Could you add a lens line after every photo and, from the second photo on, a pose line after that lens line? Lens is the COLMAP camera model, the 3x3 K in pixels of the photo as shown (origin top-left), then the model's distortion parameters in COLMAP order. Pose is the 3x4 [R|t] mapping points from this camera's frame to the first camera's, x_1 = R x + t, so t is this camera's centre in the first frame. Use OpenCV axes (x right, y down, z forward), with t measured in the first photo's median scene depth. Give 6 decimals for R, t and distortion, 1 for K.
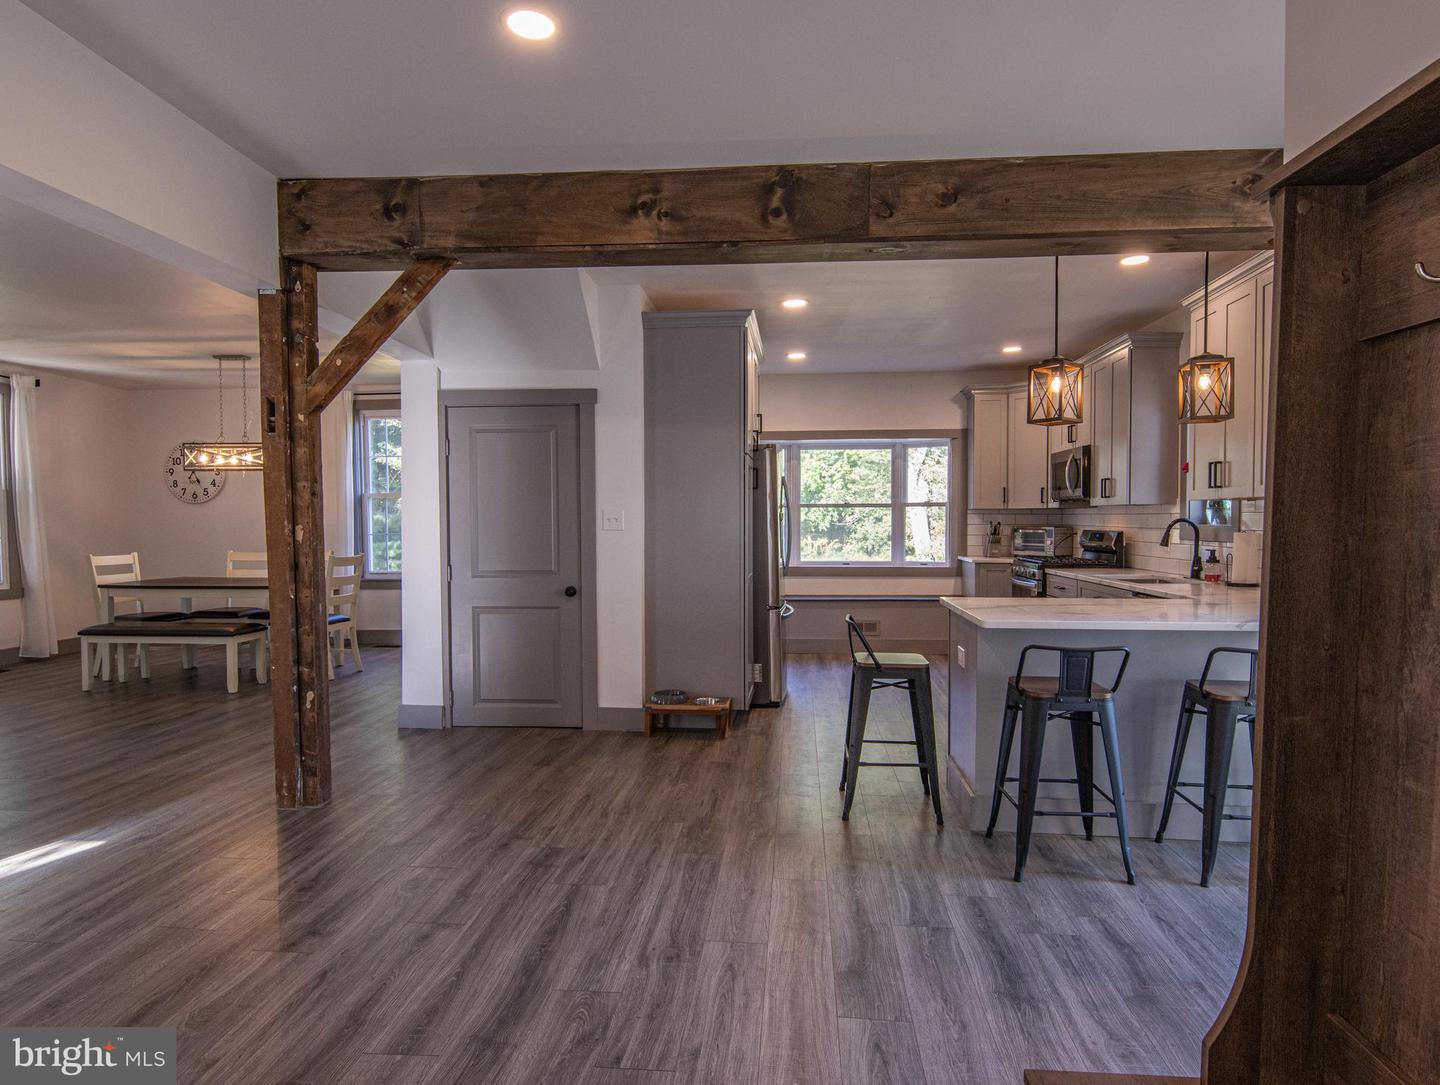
lens RADIAL K [[825.3, 0, 721.0], [0, 825.3, 546.0], [0, 0, 1]] dist [0.012846, -0.010551]
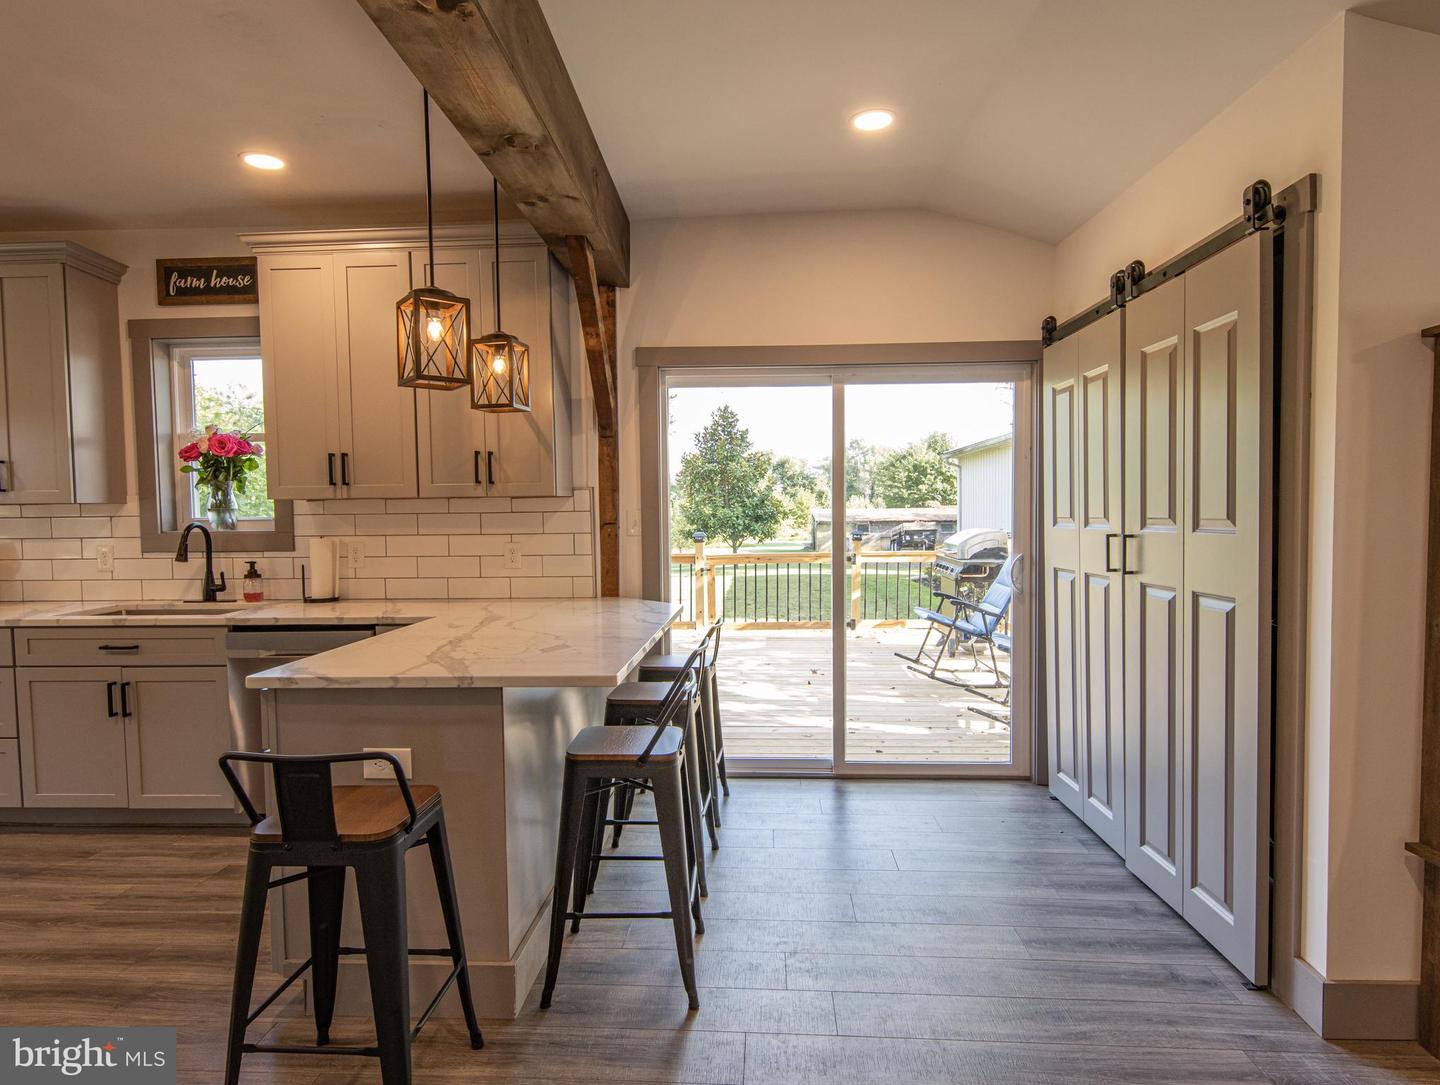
lens RADIAL K [[825.3, 0, 722.3], [0, 825.3, 546.5], [0, 0, 1]] dist [0.012846, -0.010551]
pose [[-0.044752, -0.039422, 0.998220, -0.226062], [0.042867, 0.998225, 0.041344, -0.024344], [-0.998078, 0.044641, -0.042983, 0.602249]]
